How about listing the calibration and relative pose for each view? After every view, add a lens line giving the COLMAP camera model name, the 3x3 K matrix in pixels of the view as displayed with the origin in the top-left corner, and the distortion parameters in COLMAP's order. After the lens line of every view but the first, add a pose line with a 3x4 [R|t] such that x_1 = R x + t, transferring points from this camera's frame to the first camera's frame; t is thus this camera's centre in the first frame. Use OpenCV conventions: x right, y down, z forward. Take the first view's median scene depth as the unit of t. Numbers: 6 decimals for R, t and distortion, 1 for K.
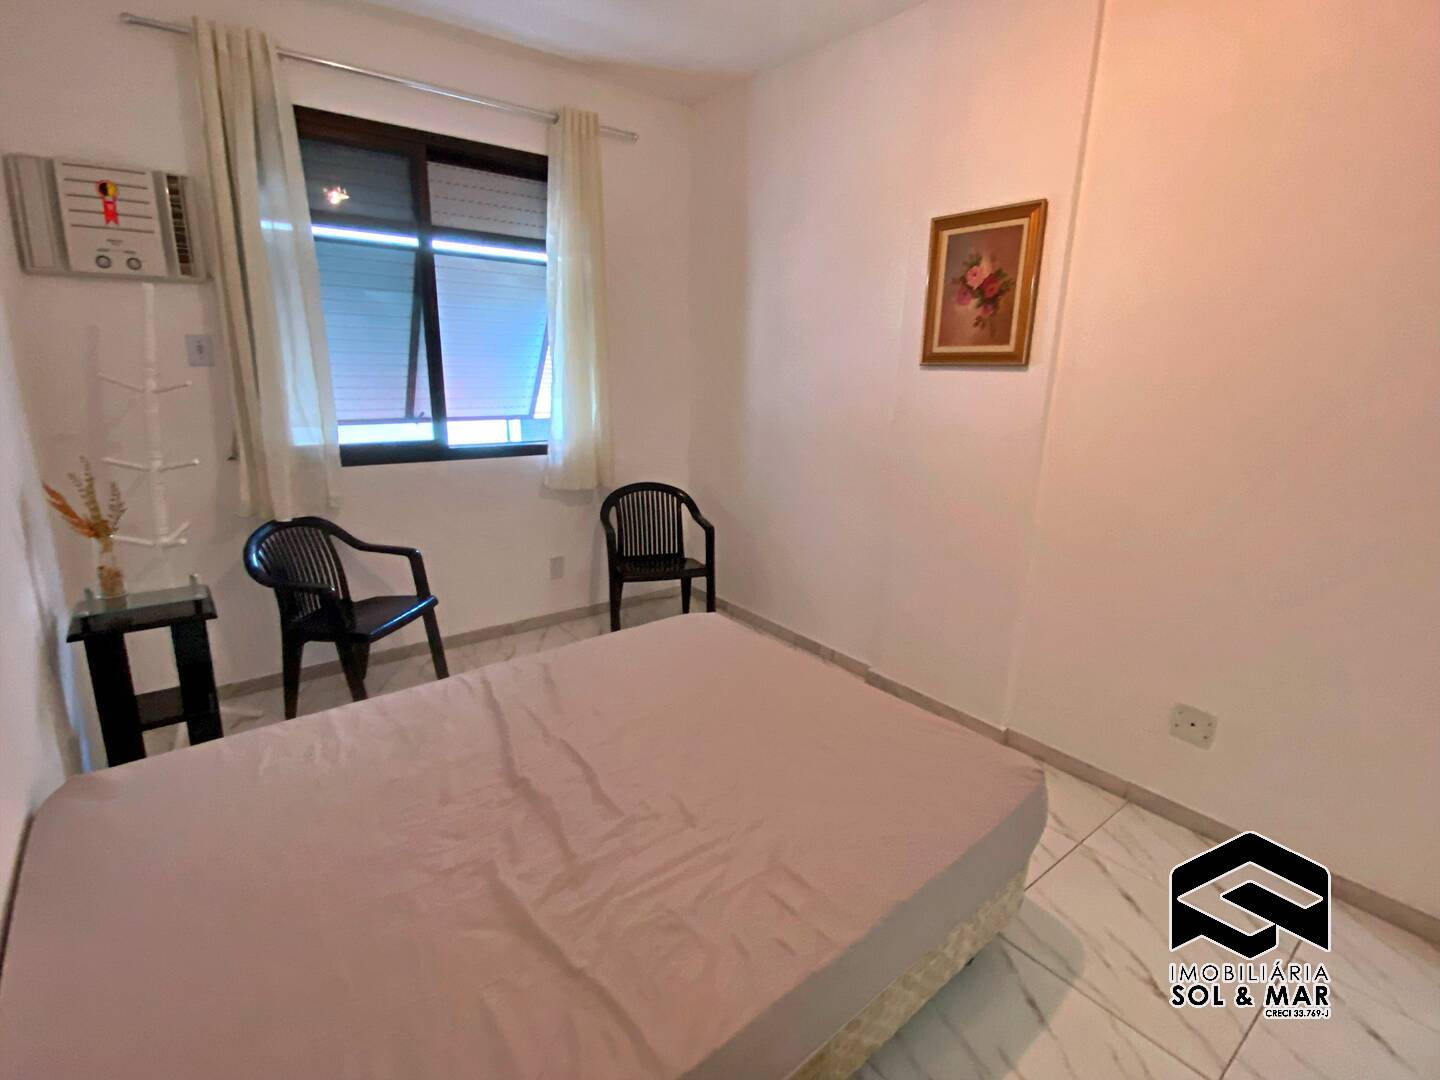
lens RADIAL K [[685.3, 0, 717.3], [0, 685.3, 532.3], [0, 0, 1]] dist [0.050816, -0.040154]
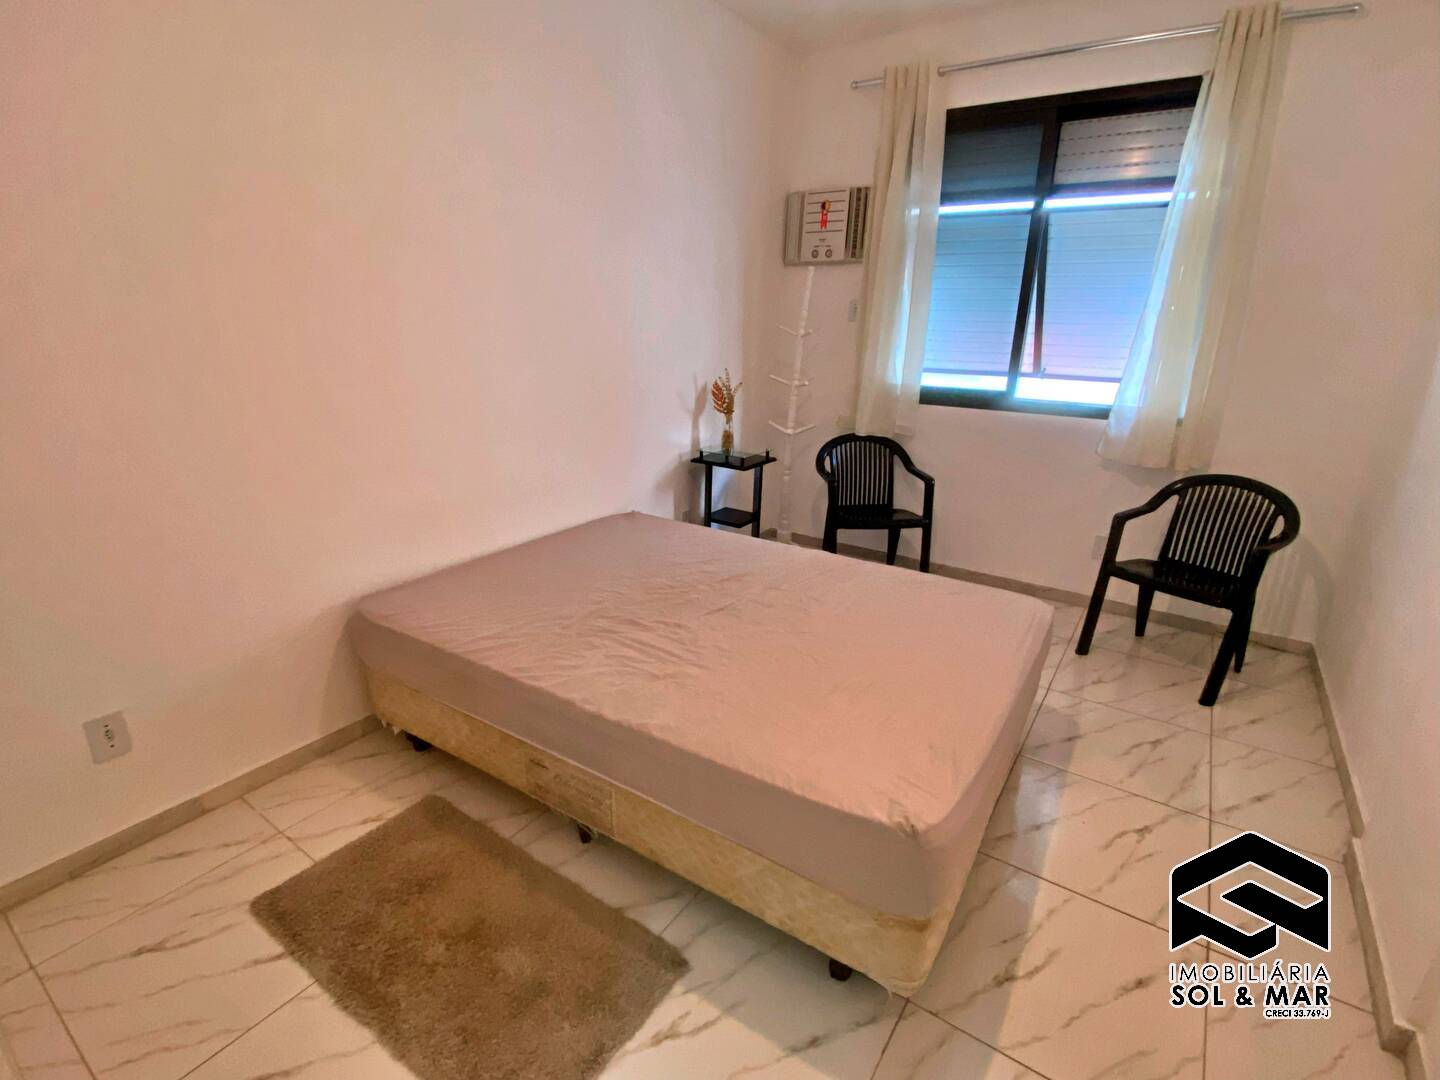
lens RADIAL K [[685.3, 0, 717.3], [0, 685.3, 532.3], [0, 0, 1]] dist [0.050816, -0.040154]
pose [[0.291294, 0.290736, -0.911384, 0.579277], [-0.241835, 0.944134, 0.223889, -0.068690], [0.925561, 0.155187, 0.345331, 0.275756]]
